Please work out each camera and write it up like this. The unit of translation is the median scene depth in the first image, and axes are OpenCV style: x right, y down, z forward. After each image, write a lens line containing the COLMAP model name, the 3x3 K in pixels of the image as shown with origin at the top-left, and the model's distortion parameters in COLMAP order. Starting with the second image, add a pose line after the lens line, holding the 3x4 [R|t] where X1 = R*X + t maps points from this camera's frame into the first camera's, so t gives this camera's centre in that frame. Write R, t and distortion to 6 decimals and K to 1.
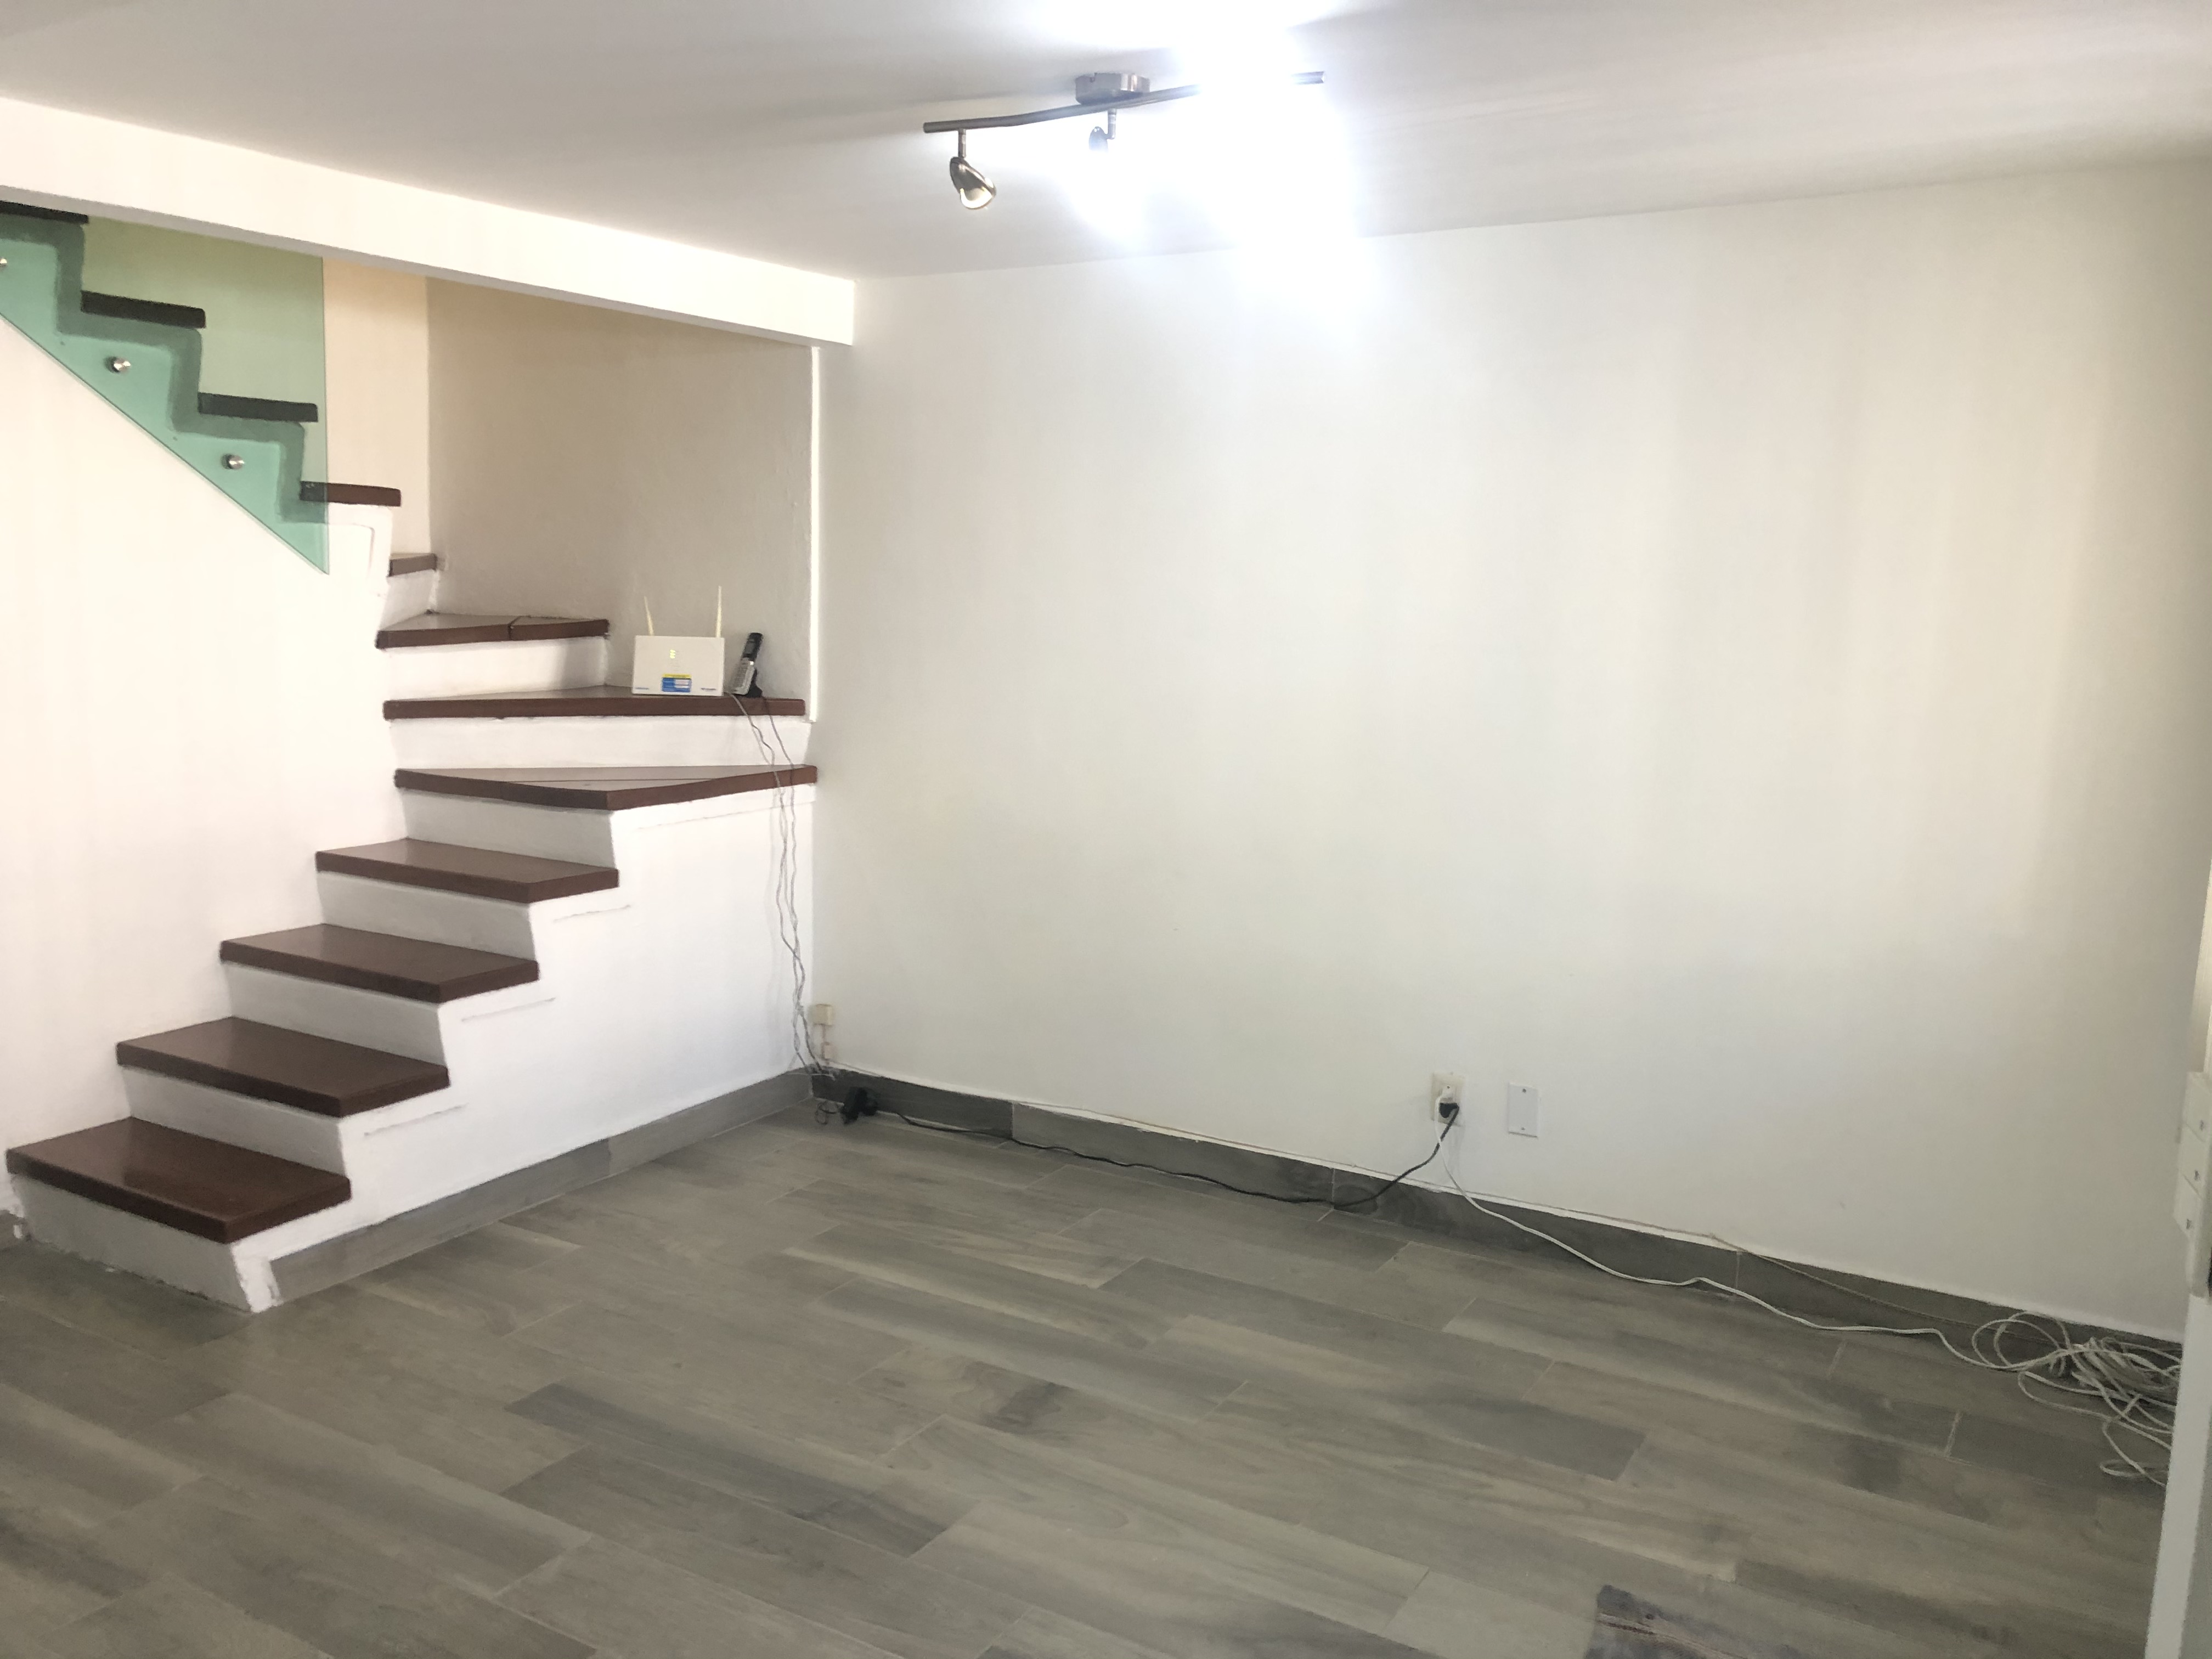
lens RADIAL K [[1815.5, 0, 1101.8], [0, 1815.5, 823.3], [0, 0, 1]] dist [0.044735, -0.022427]
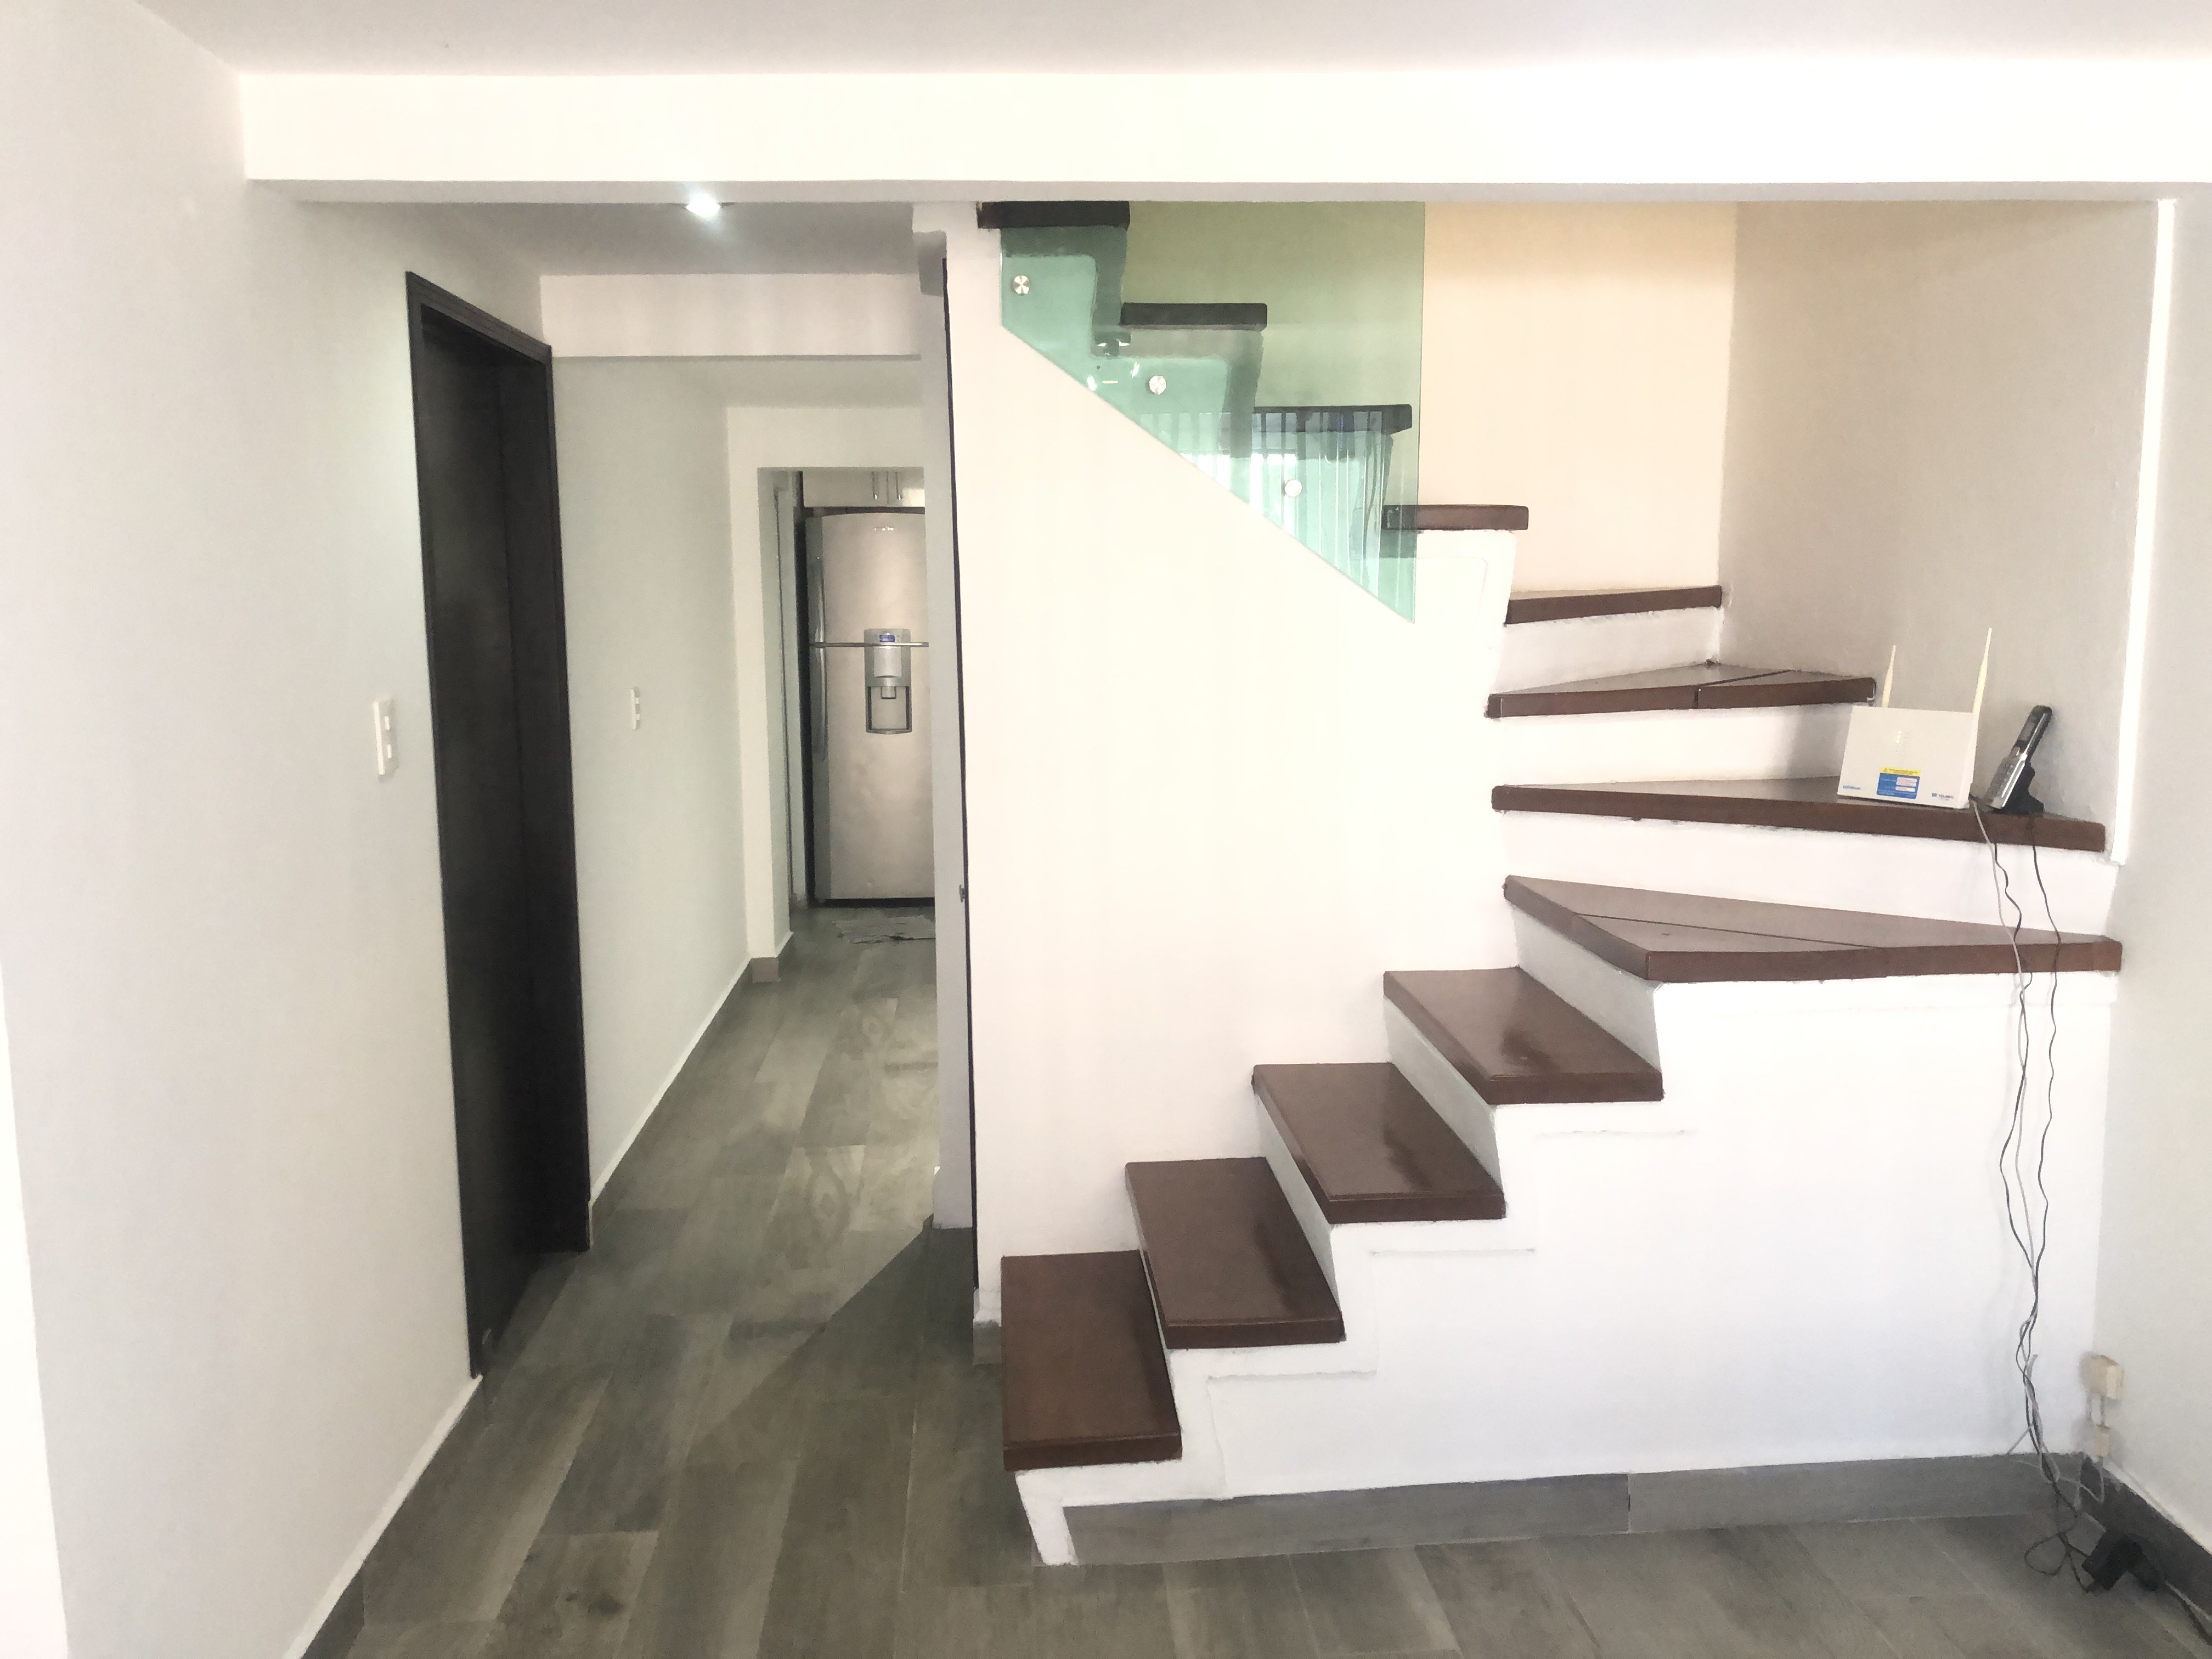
lens RADIAL K [[1815.5, 0, 1111.5], [0, 1815.5, 820.6], [0, 0, 1]] dist [0.044735, -0.022427]
pose [[0.572093, 0.081207, -0.816159, 0.134690], [-0.093493, 0.995057, 0.033472, -0.062326], [0.814843, 0.057157, 0.576857, 0.428629]]
